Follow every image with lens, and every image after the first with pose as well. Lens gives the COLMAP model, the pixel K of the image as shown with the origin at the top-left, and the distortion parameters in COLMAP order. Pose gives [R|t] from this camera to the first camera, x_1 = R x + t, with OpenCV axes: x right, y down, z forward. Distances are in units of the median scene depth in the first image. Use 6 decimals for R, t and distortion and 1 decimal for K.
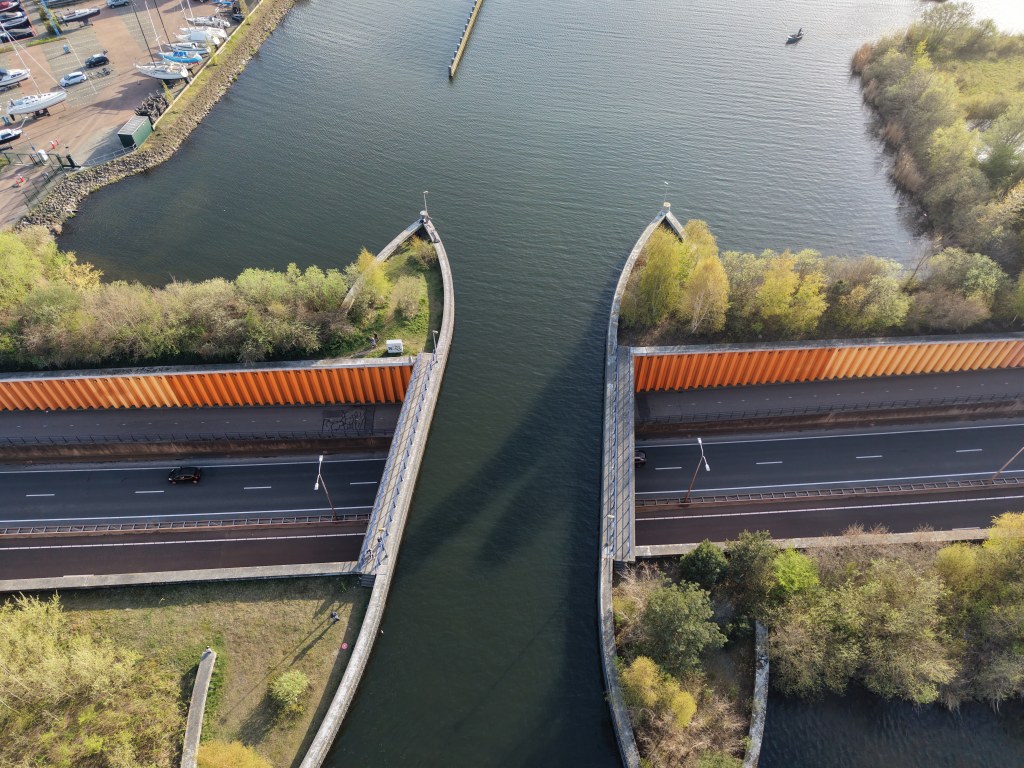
lens RADIAL K [[672.9, 0, 516.7], [0, 672.9, 384.5], [0, 0, 1]] dist [0.016459, -0.016001]
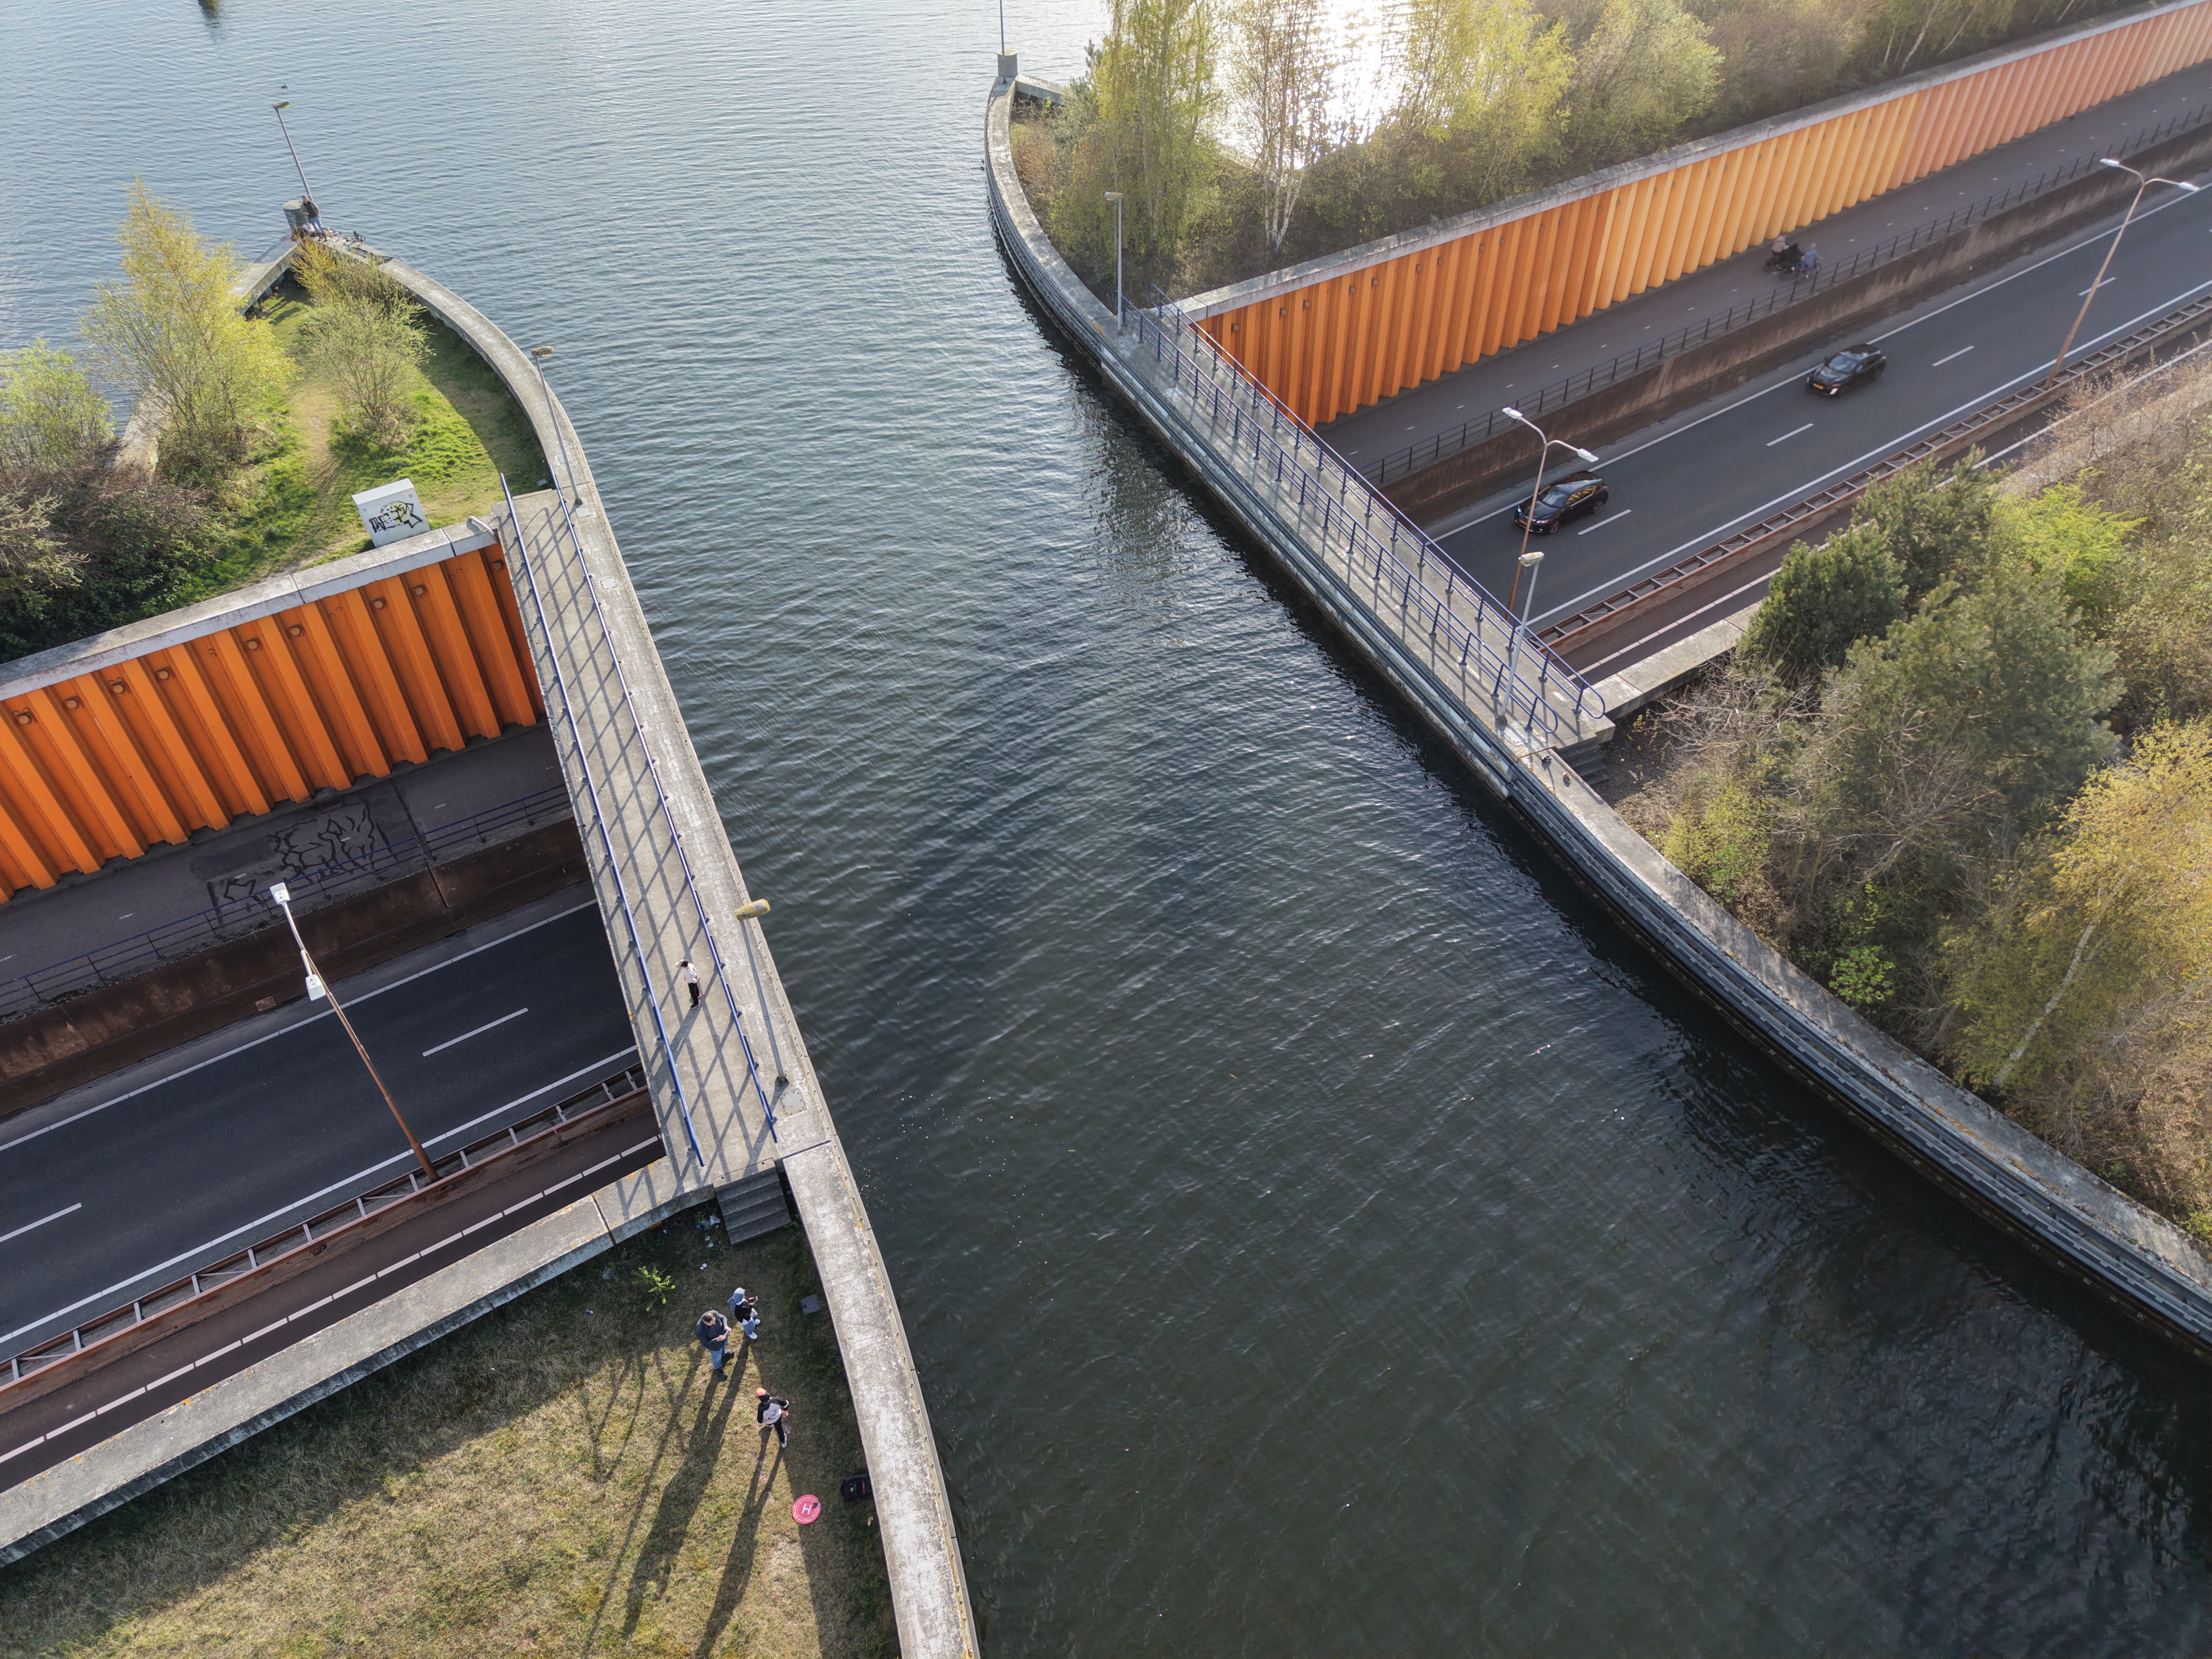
lens RADIAL K [[1453.5, 0, 1126.4], [0, 1453.5, 831.7], [0, 0, 1]] dist [0.016459, -0.016001]
pose [[0.860612, -0.364061, 0.356098, -0.187061], [0.390952, 0.920403, -0.003862, 0.177844], [-0.326348, 0.142541, 0.934440, 0.396066]]
